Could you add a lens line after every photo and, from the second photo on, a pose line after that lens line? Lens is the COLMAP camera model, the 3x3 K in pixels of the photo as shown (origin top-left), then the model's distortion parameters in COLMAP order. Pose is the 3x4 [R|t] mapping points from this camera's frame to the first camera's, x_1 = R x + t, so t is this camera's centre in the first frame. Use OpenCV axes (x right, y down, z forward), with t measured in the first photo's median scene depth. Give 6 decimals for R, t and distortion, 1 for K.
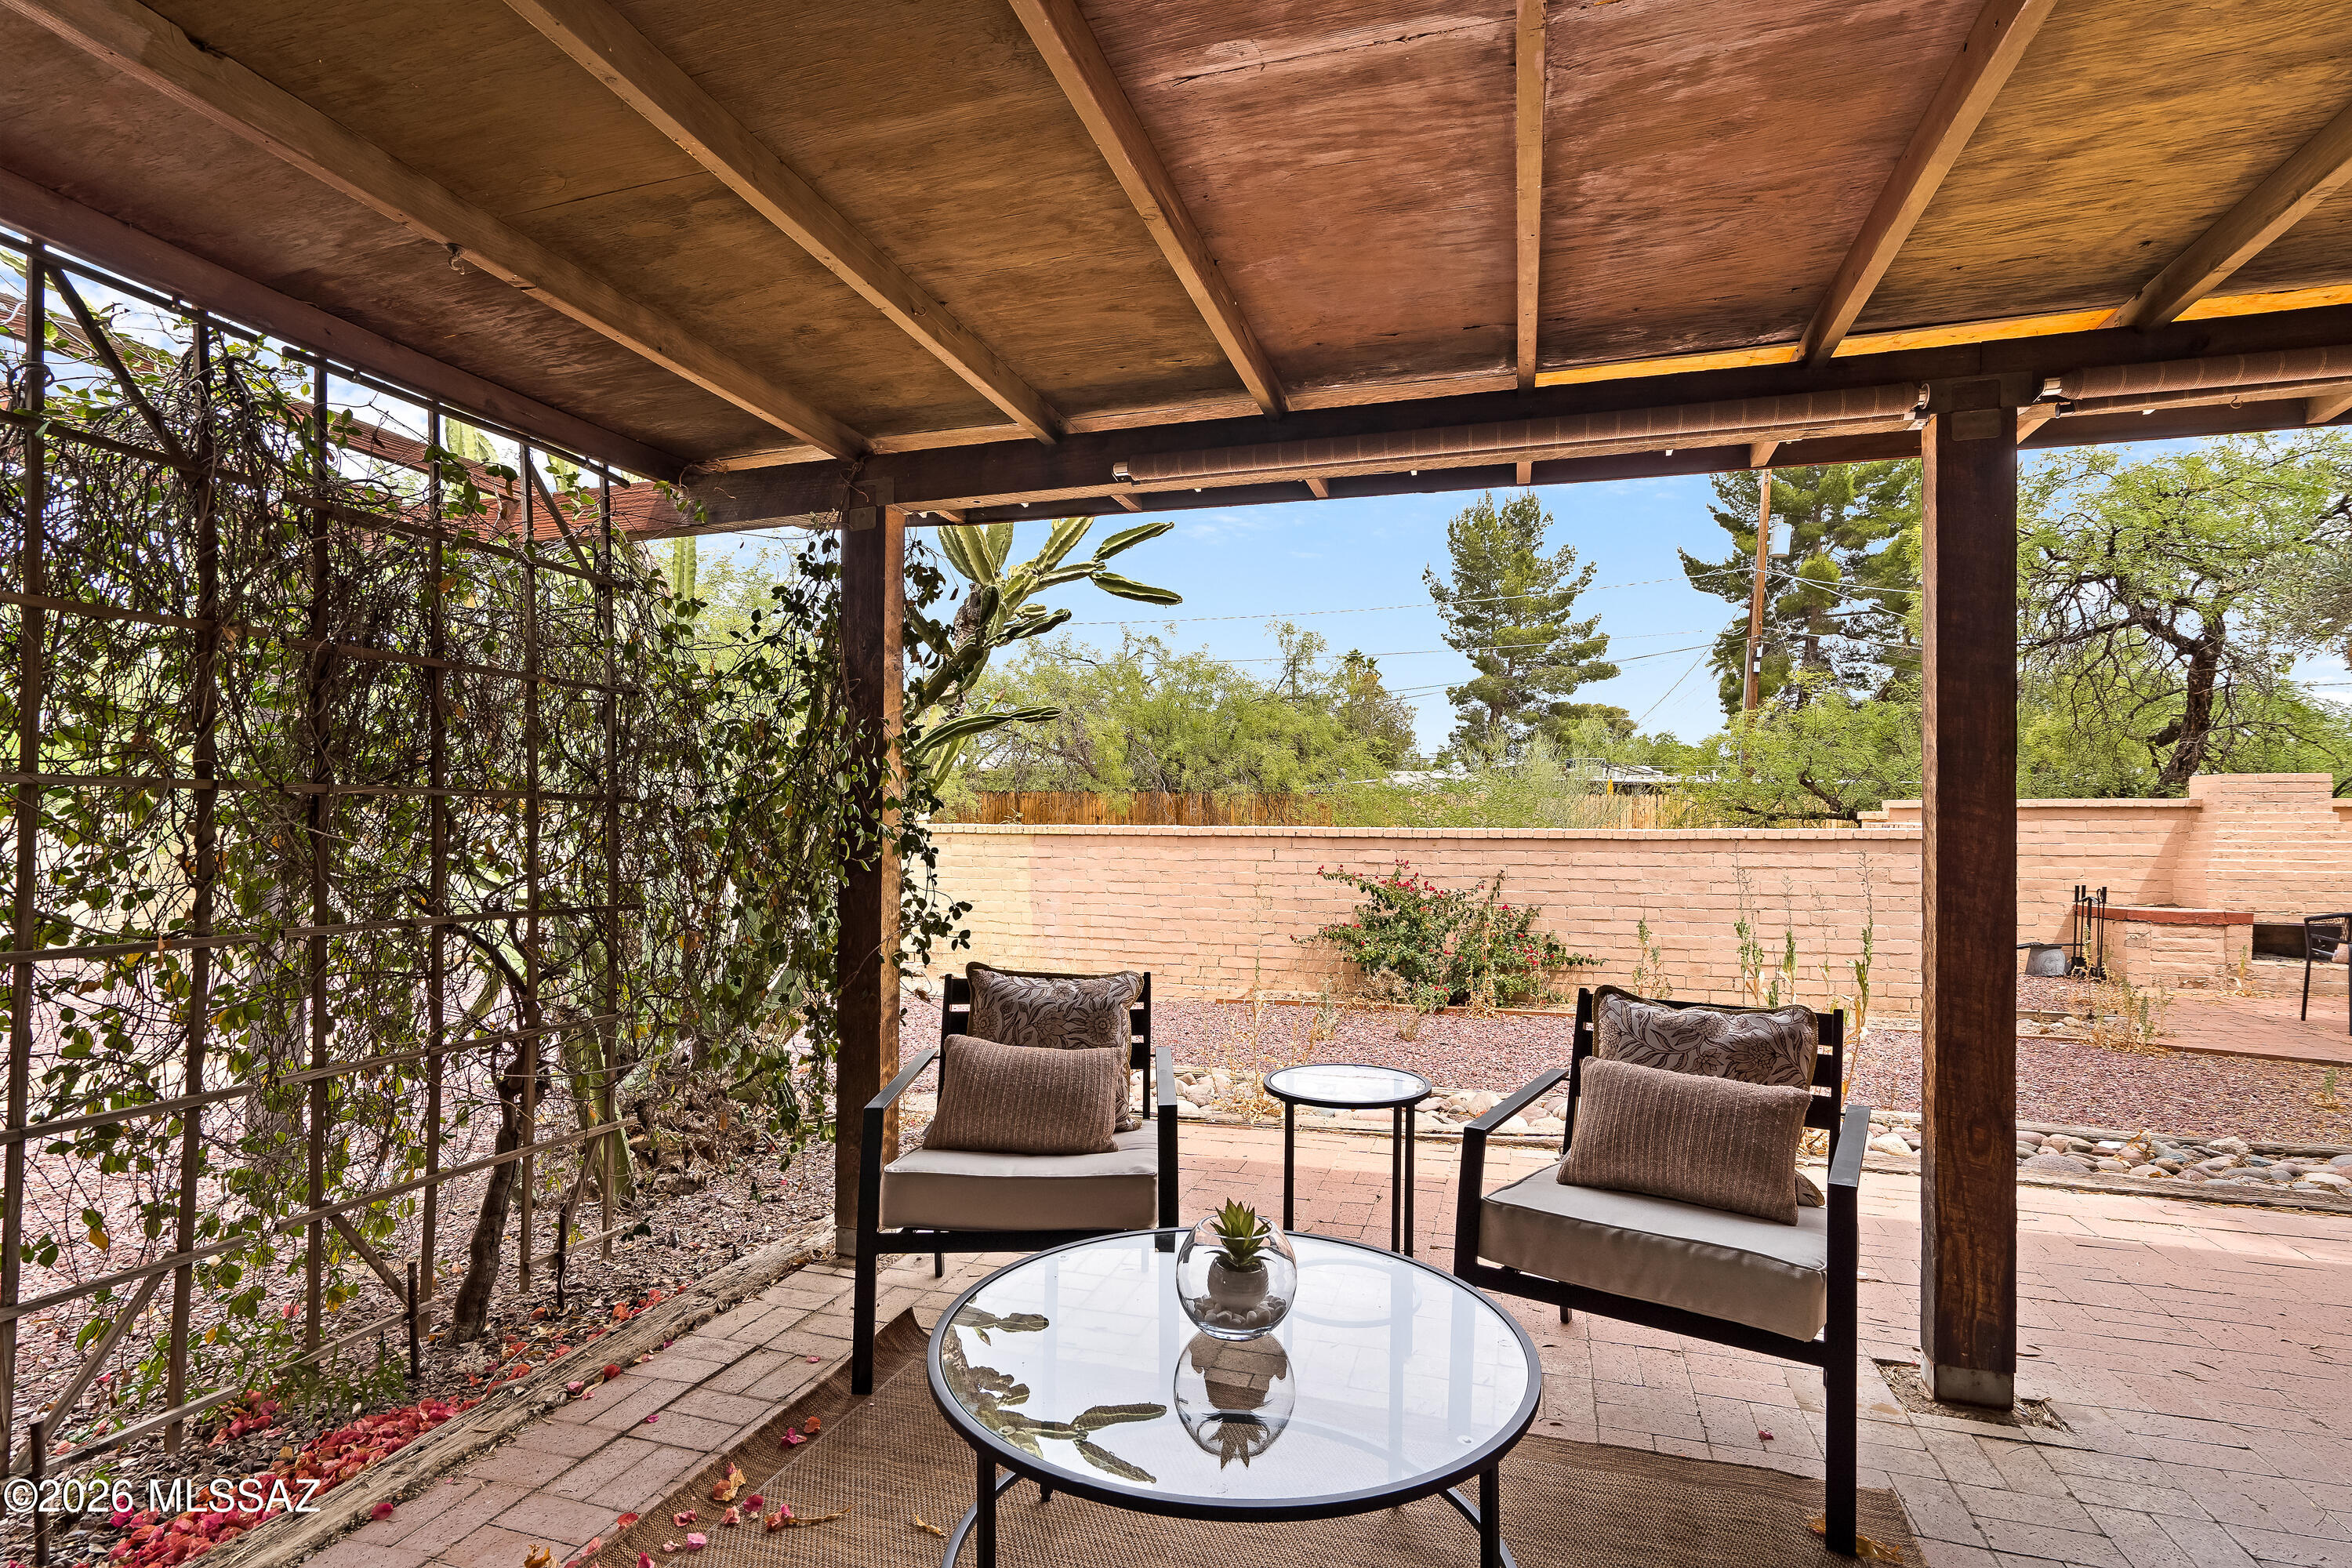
lens RADIAL K [[1078.1, 0, 1173.3], [0, 1078.1, 814.9], [0, 0, 1]] dist [-0.000879, 0.000012]
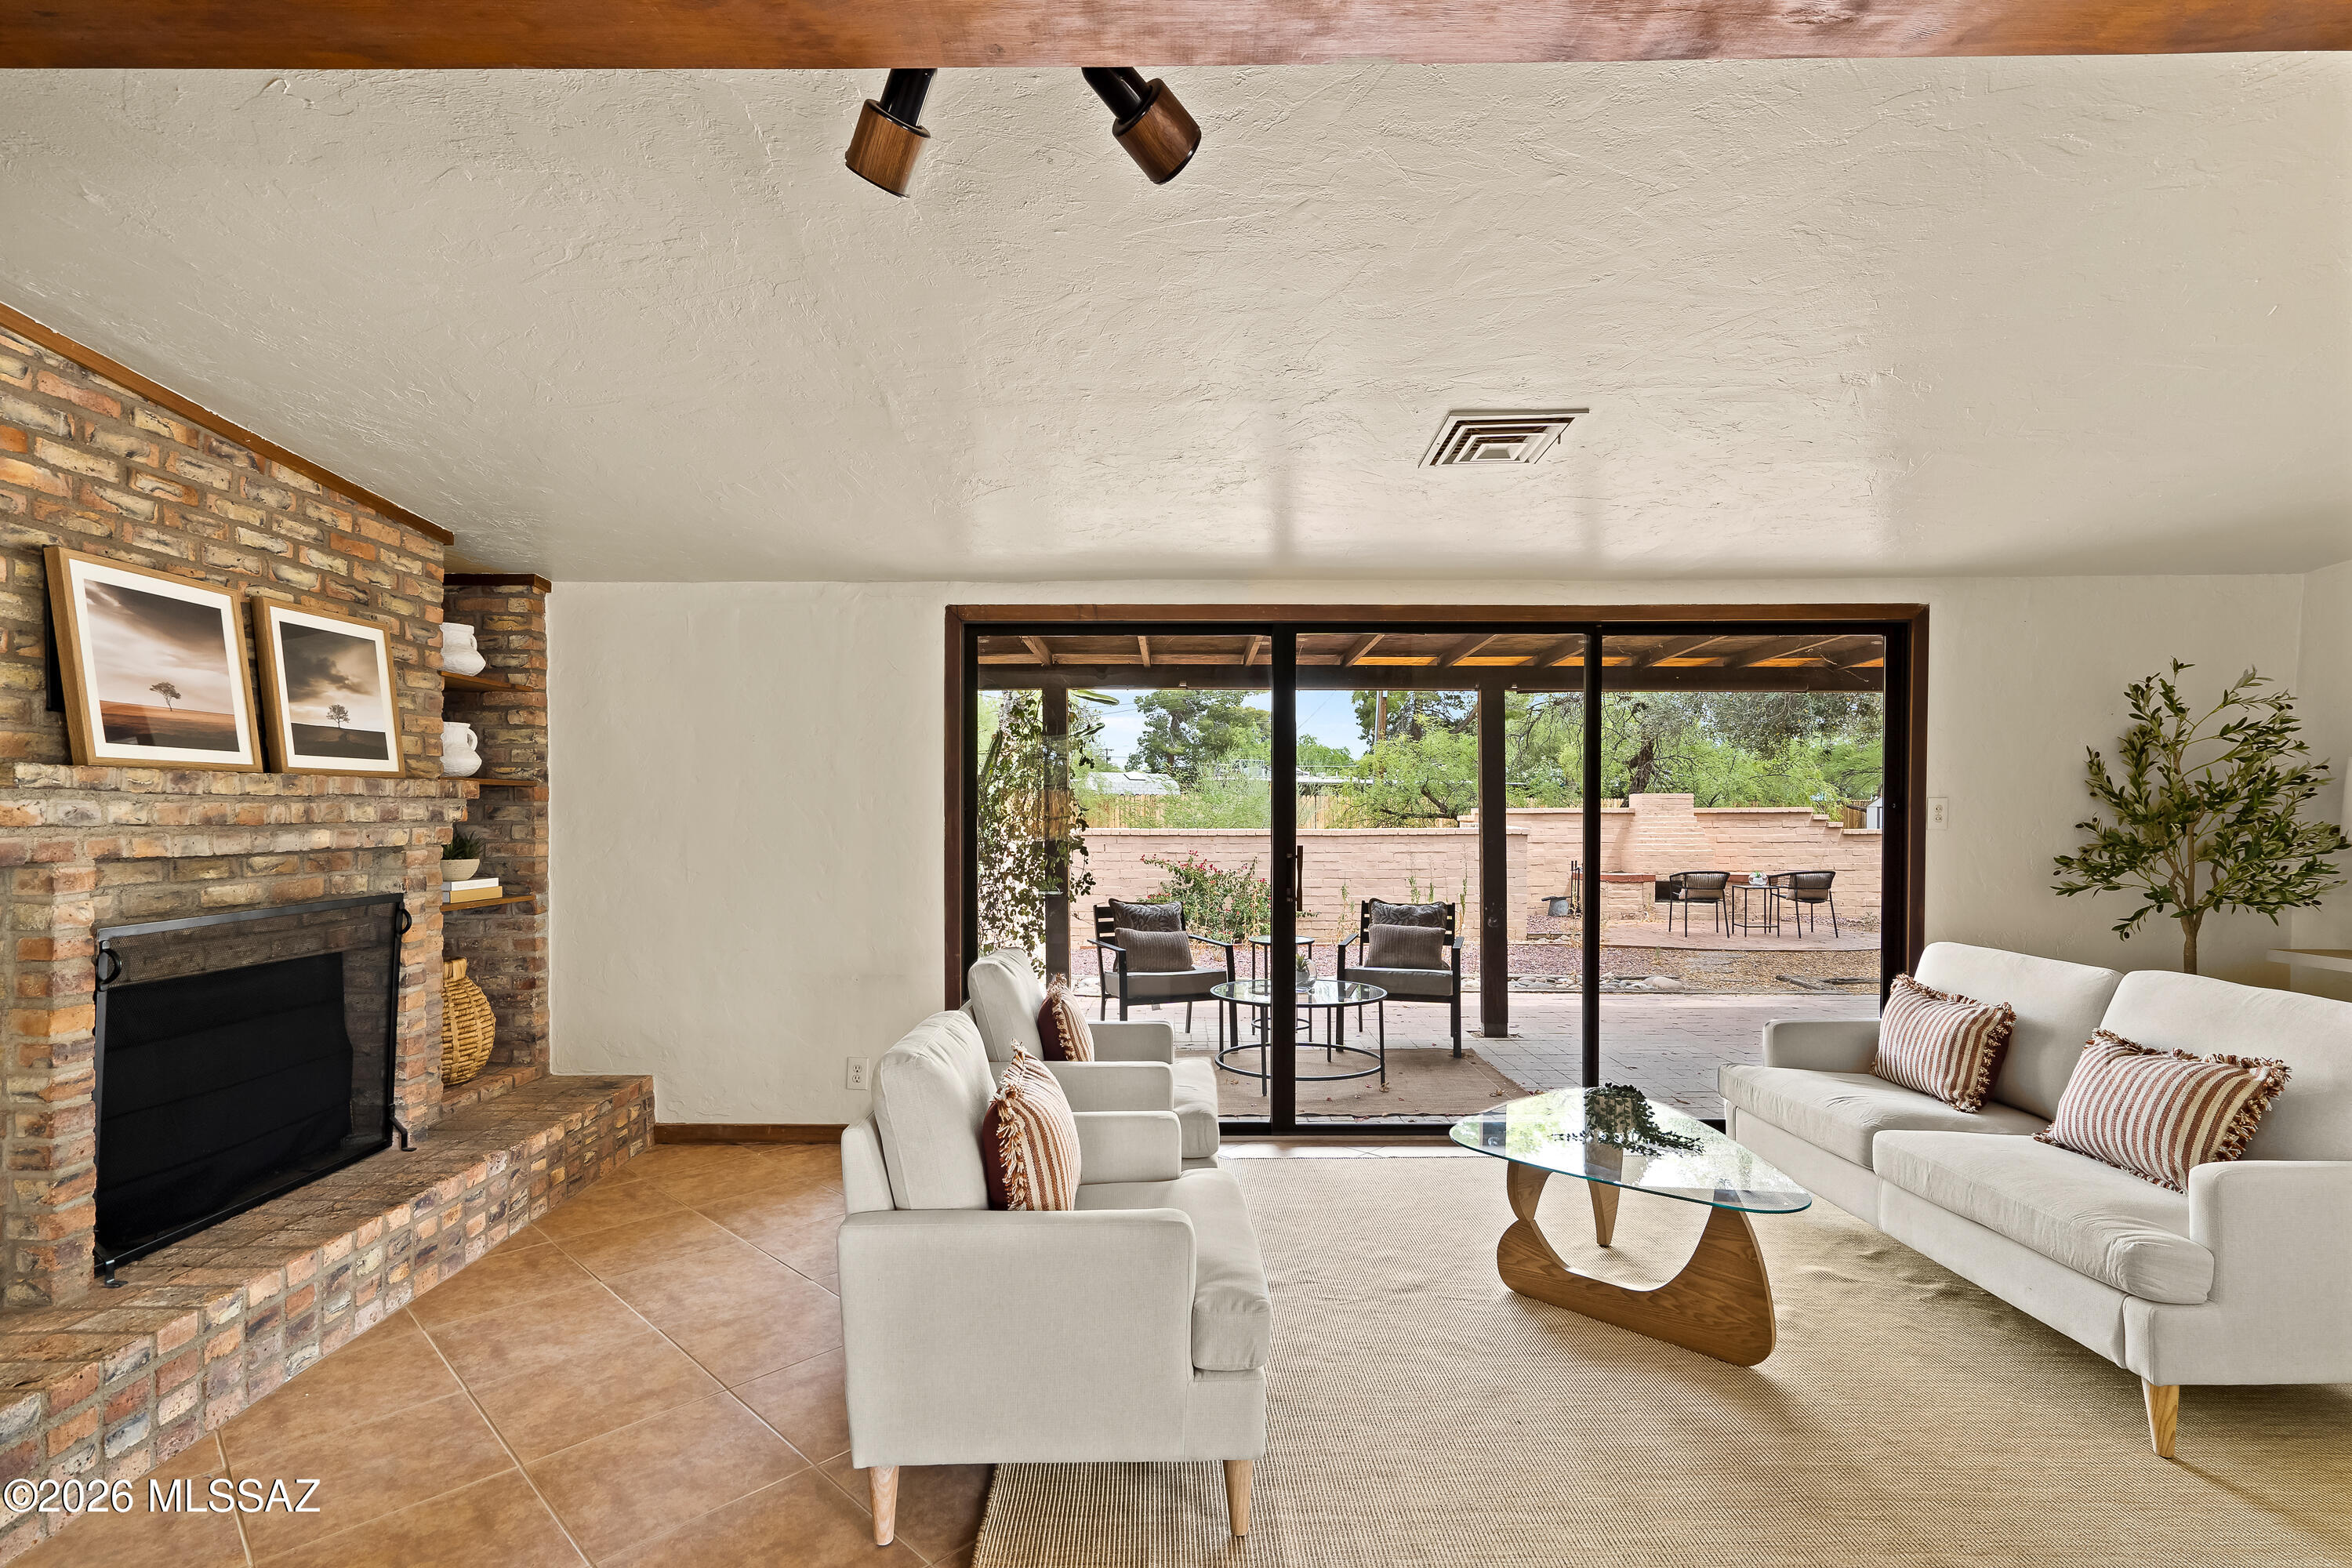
lens RADIAL K [[1096.2, 0, 1164.5], [0, 1096.2, 786.5], [0, 0, 1]] dist [-0.003307, -0.000281]
pose [[0.953463, 0.005192, 0.301465, -0.302141], [0.000217, 0.999840, -0.017904, -0.021396], [-0.301509, 0.017136, 0.953309, -0.470260]]
